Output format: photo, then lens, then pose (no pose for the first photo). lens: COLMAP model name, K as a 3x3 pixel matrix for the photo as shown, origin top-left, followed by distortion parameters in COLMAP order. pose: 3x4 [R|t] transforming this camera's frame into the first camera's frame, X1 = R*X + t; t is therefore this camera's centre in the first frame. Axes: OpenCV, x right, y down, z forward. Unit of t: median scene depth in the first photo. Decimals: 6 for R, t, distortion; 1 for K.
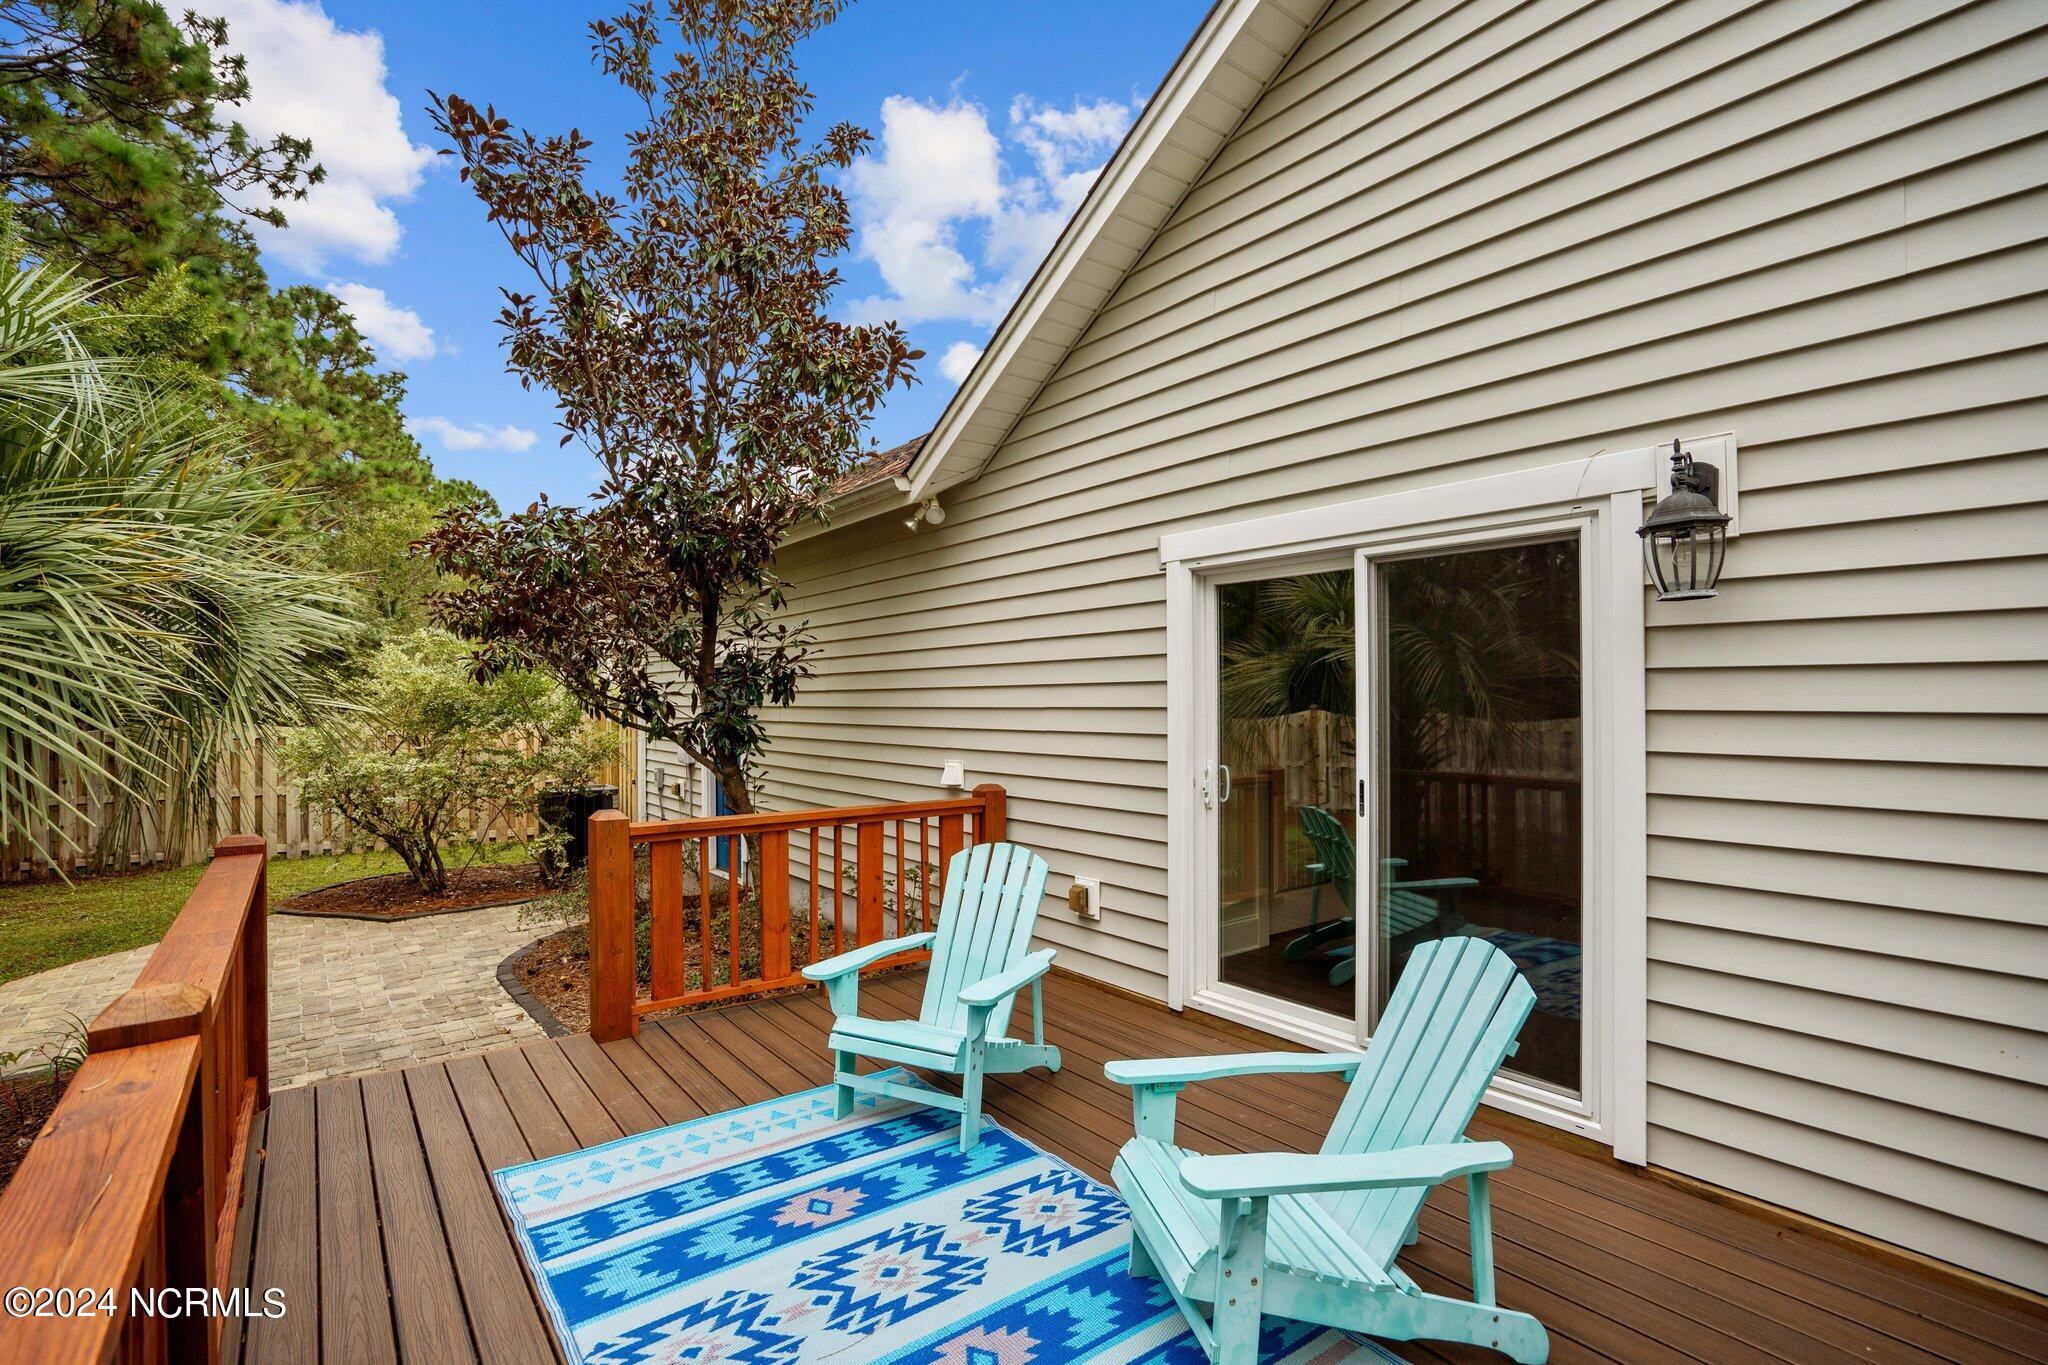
lens RADIAL K [[982.0, 0, 1015.1], [0, 982.0, 709.6], [0, 0, 1]] dist [-0.001067, 0.000448]
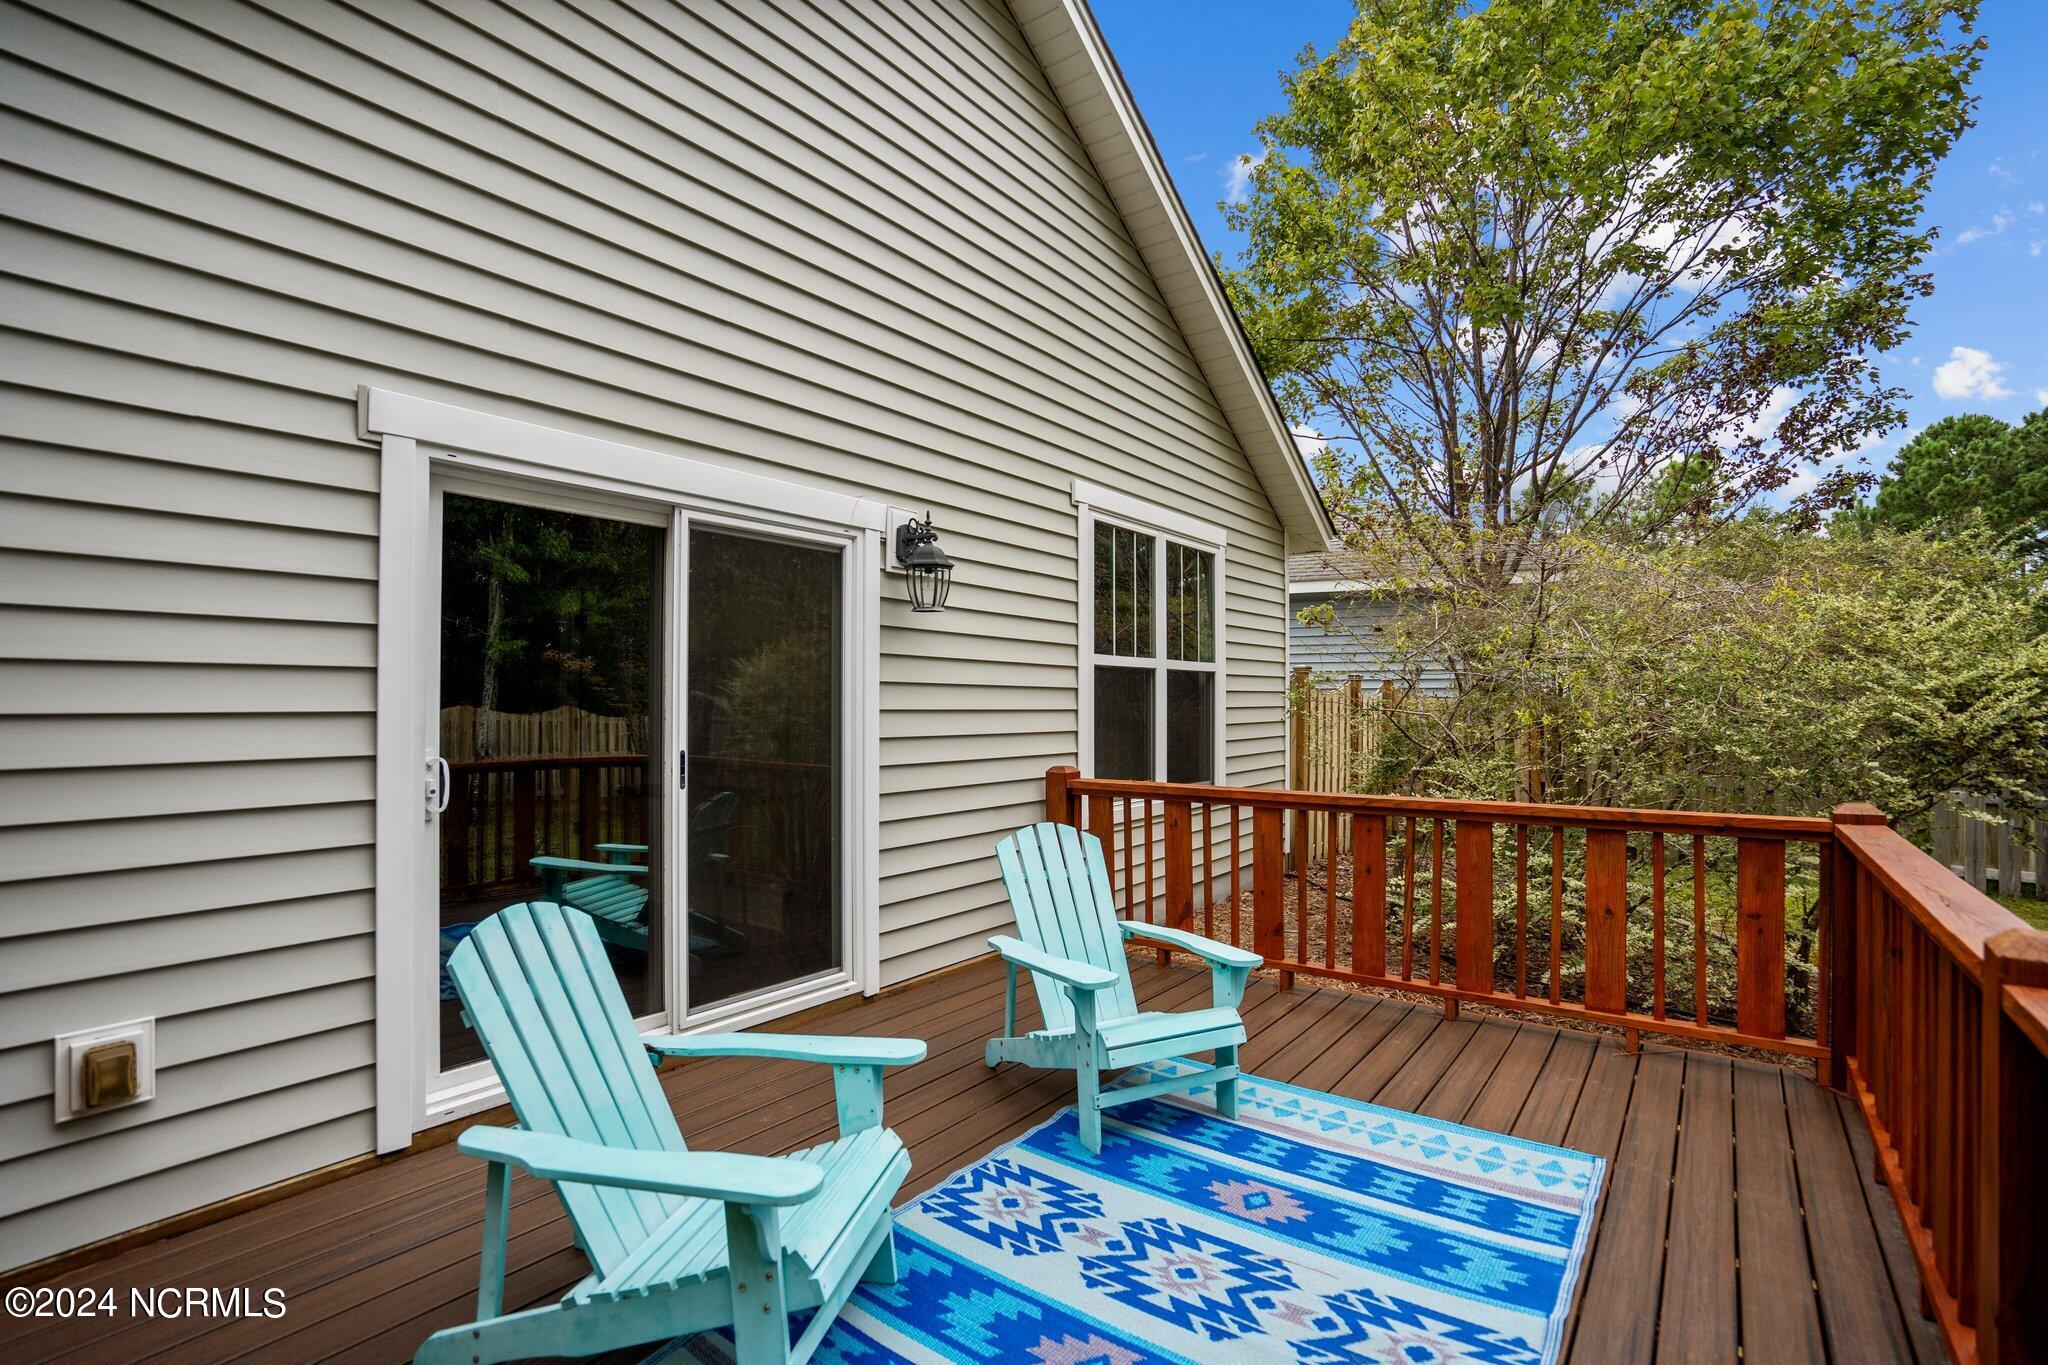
lens RADIAL K [[998.6, 0, 1024.0], [0, 998.6, 682.5], [0, 0, 1]] dist [0.000103, 0.000075]
pose [[-0.279699, 0.017781, 0.959923, -0.680248], [0.003019, 0.999840, -0.017641, 0.023635], [-0.960083, -0.002036, -0.279708, 0.959823]]
